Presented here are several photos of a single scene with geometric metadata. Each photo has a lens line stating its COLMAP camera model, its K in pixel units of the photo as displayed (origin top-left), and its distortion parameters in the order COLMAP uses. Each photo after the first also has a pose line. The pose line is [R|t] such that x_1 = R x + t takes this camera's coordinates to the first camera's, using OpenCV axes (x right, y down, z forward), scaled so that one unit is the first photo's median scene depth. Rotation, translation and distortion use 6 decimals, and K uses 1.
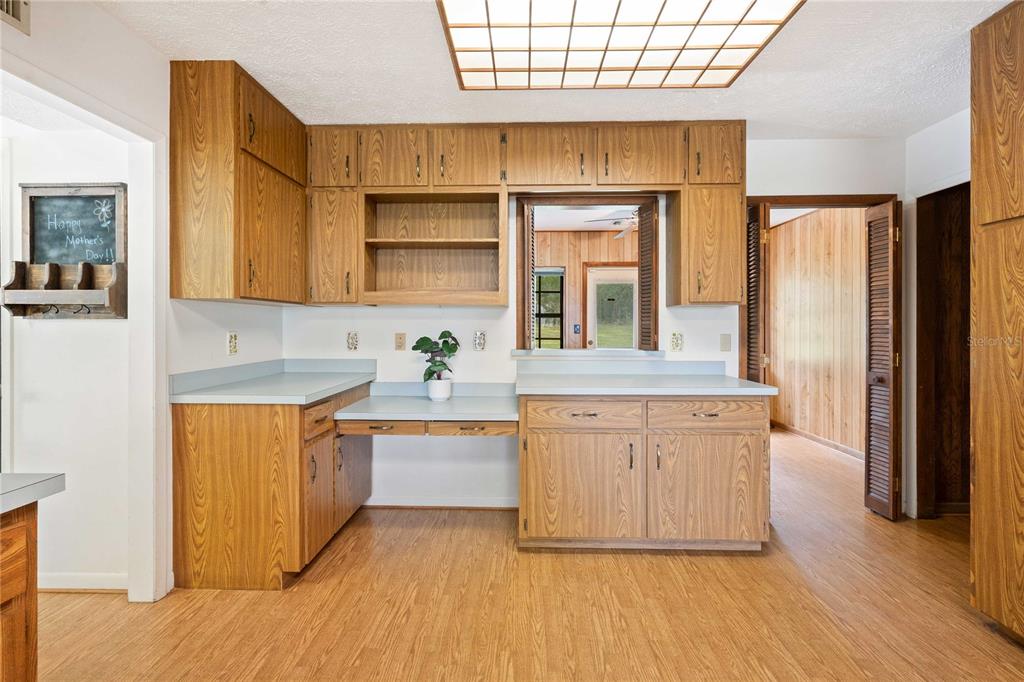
lens RADIAL K [[457.6, 0, 510.5], [0, 457.6, 327.4], [0, 0, 1]] dist [-0.000975, 0.000442]
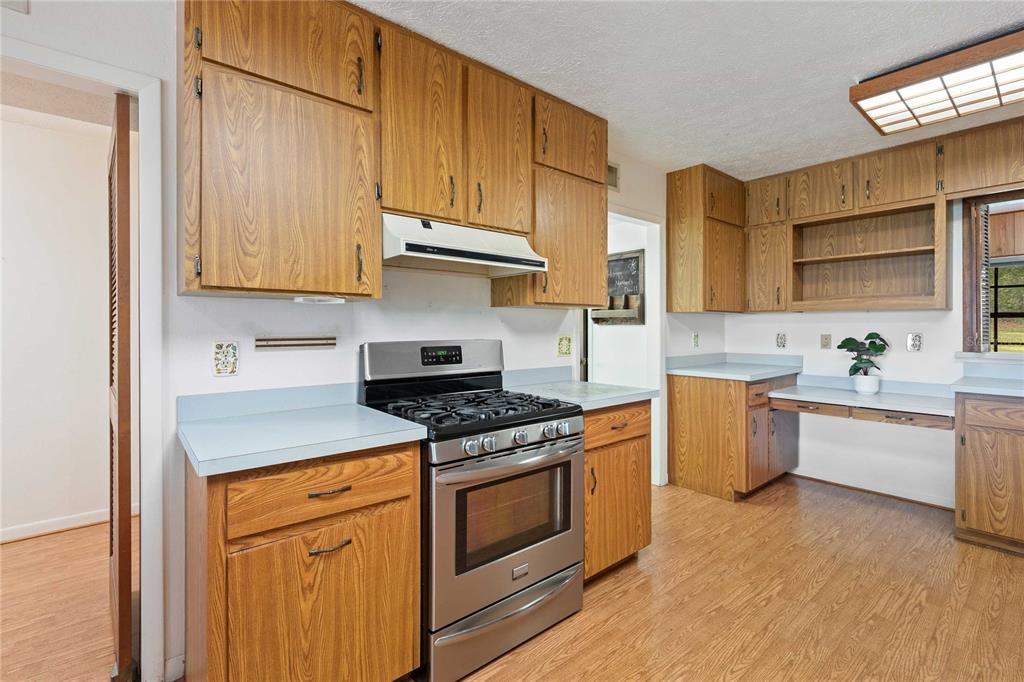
lens RADIAL K [[457.6, 0, 512.8], [0, 457.6, 329.6], [0, 0, 1]] dist [-0.000975, 0.000442]
pose [[0.665771, -0.000183, -0.746156, 0.116097], [-0.000371, 1.000000, -0.000576, 0.000811], [0.746156, 0.000660, 0.665771, -0.442084]]
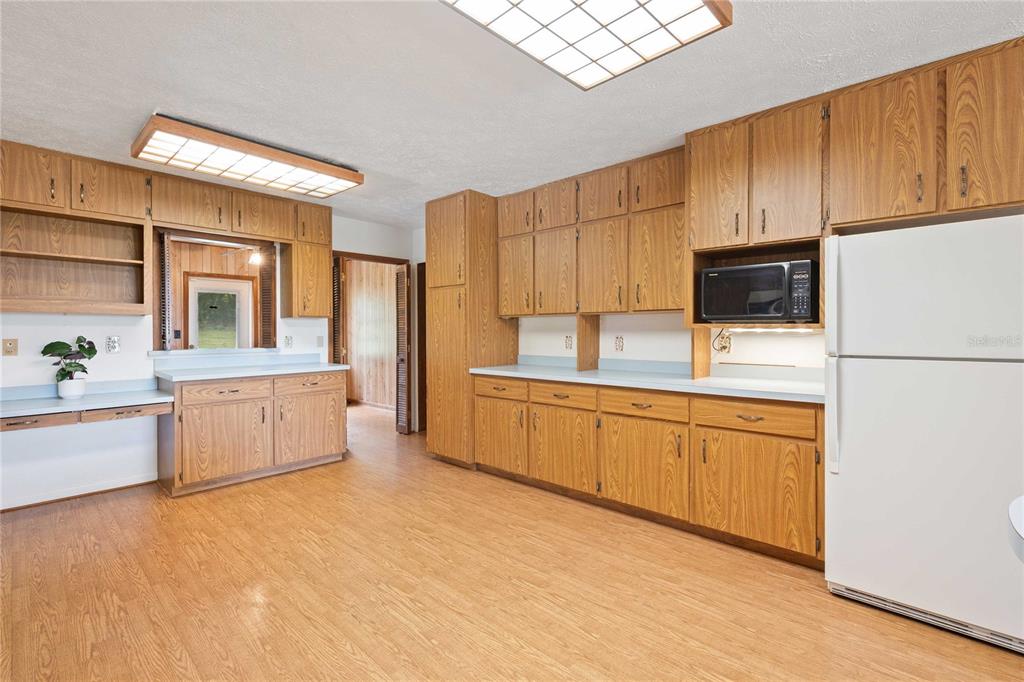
lens RADIAL K [[457.6, 0, 512.4], [0, 457.6, 332.0], [0, 0, 1]] dist [-0.000975, 0.000442]
pose [[0.653865, -0.004771, 0.756596, -0.318306], [0.005888, 0.999982, 0.001218, 0.002420], [-0.756589, 0.003658, 0.653881, -0.585423]]
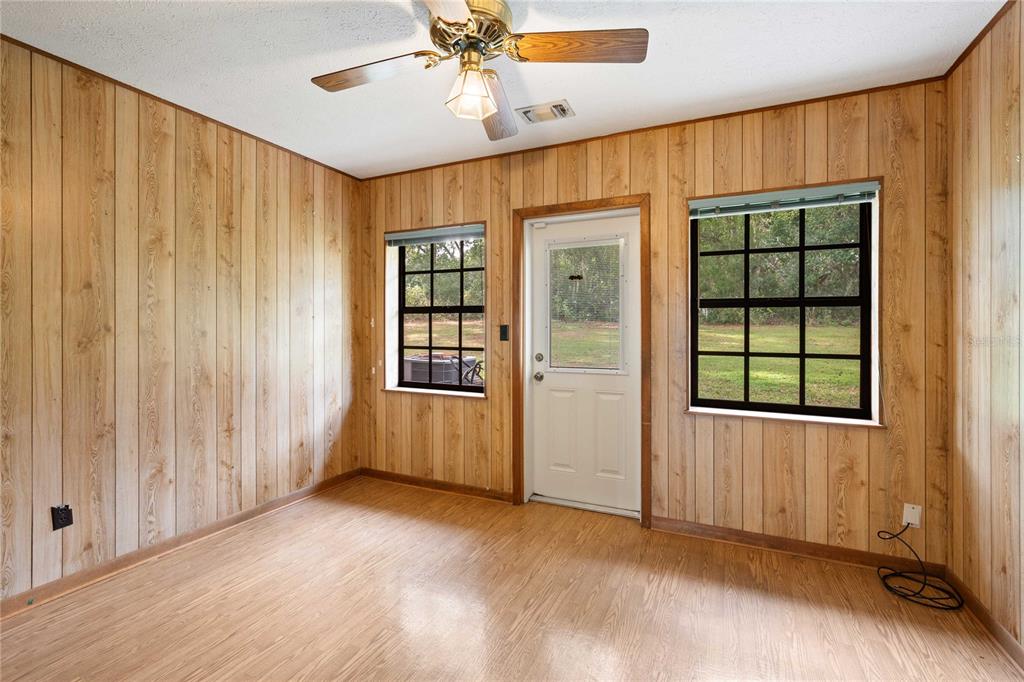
lens RADIAL K [[469.0, 0, 512.9], [0, 469.0, 326.6], [0, 0, 1]] dist [0.014977, -0.000229]
pose [[0.916168, 0.000924, -0.400793, 0.829766], [-0.000383, 0.999999, 0.001430, -0.009174], [0.400794, -0.001157, 0.916168, 1.055651]]
